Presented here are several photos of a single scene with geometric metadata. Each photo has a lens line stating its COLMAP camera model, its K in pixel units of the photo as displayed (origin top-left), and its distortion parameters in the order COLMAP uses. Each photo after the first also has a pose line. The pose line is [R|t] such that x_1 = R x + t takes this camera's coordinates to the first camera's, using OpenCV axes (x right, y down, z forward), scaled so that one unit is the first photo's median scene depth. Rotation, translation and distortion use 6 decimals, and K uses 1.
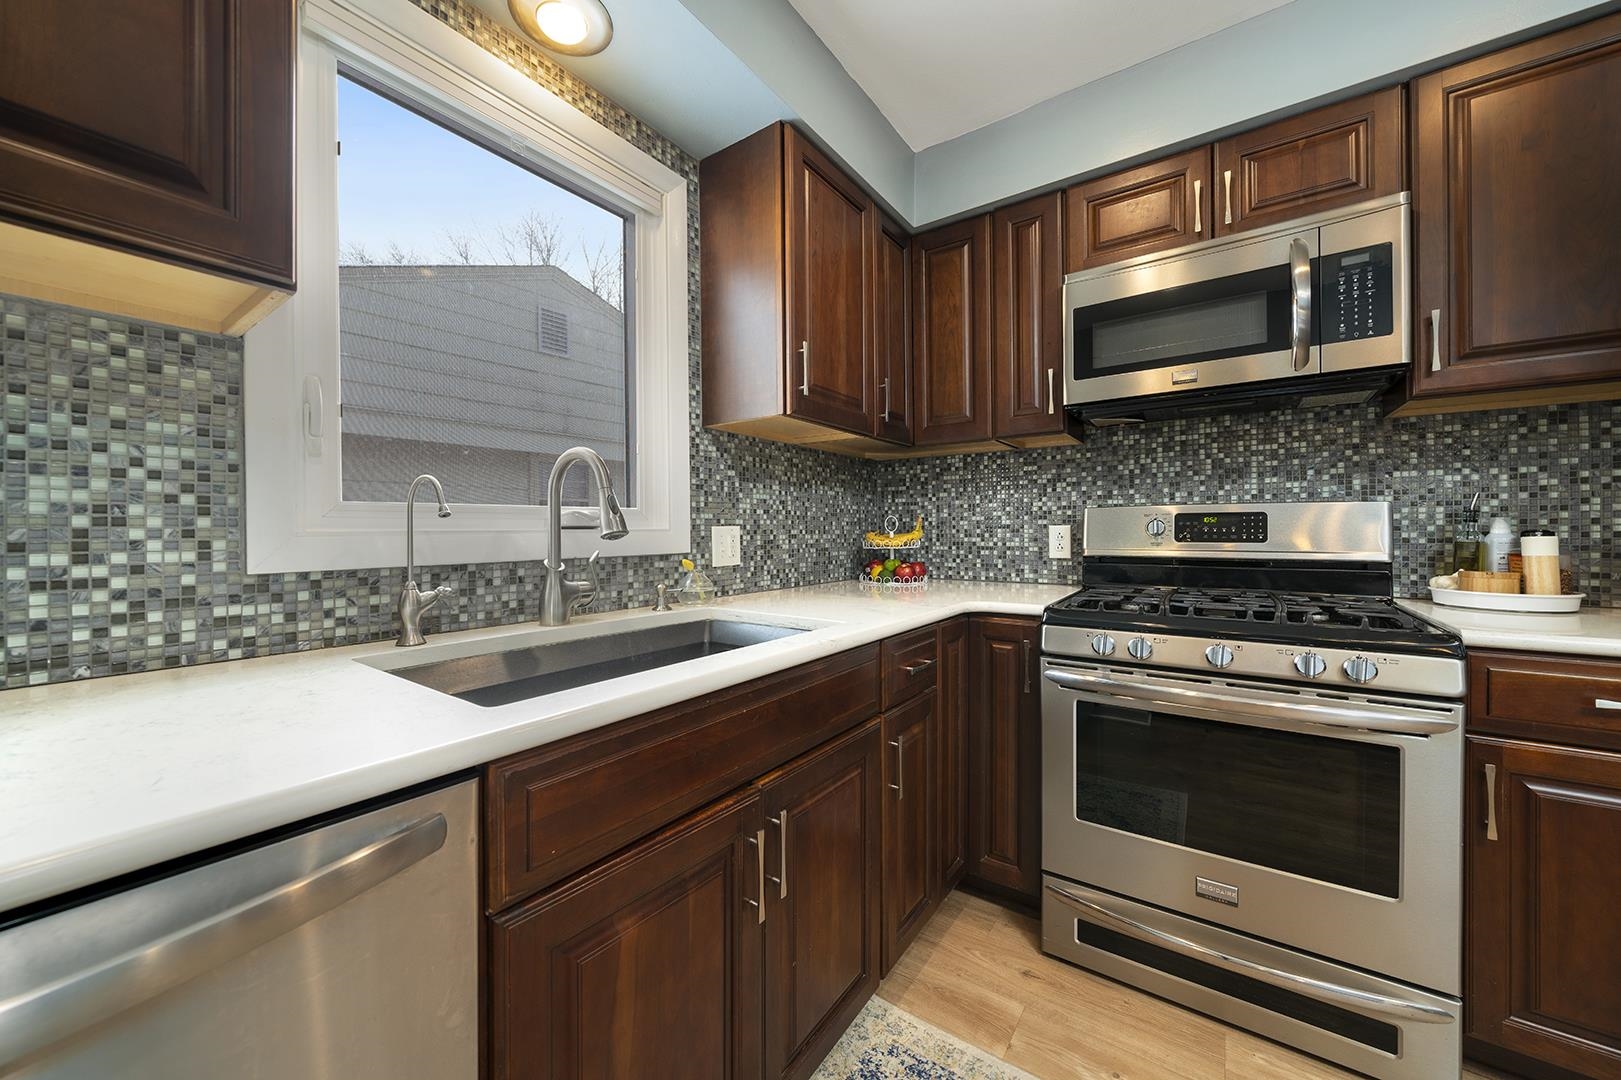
lens RADIAL K [[599.6, 0, 810.5], [0, 599.6, 540.0], [0, 0, 1]] dist [0.000899, -0.000027]
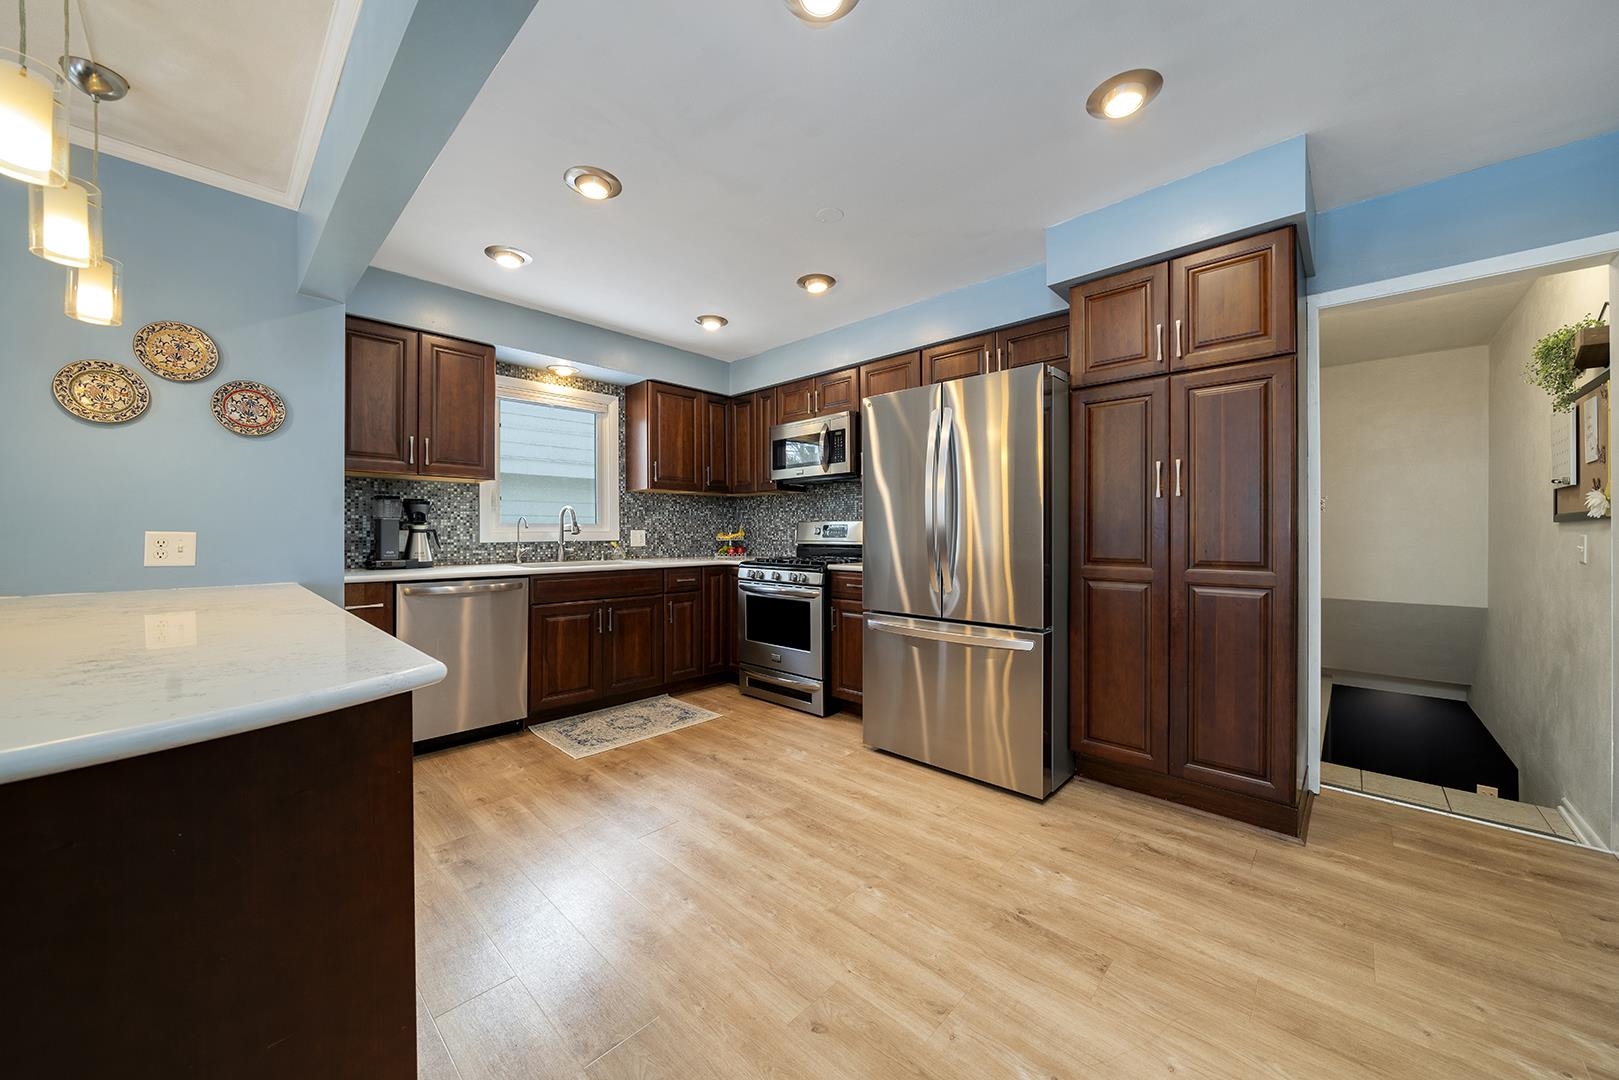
lens RADIAL K [[592.2, 0, 809.5], [0, 592.2, 540.0], [0, 0, 1]] dist [-0.000389, -0.000012]
pose [[0.989286, 0.004587, -0.145916, 0.974254], [-0.004806, 0.999988, -0.001152, 0.018149], [0.145909, 0.001841, 0.989296, -1.392884]]
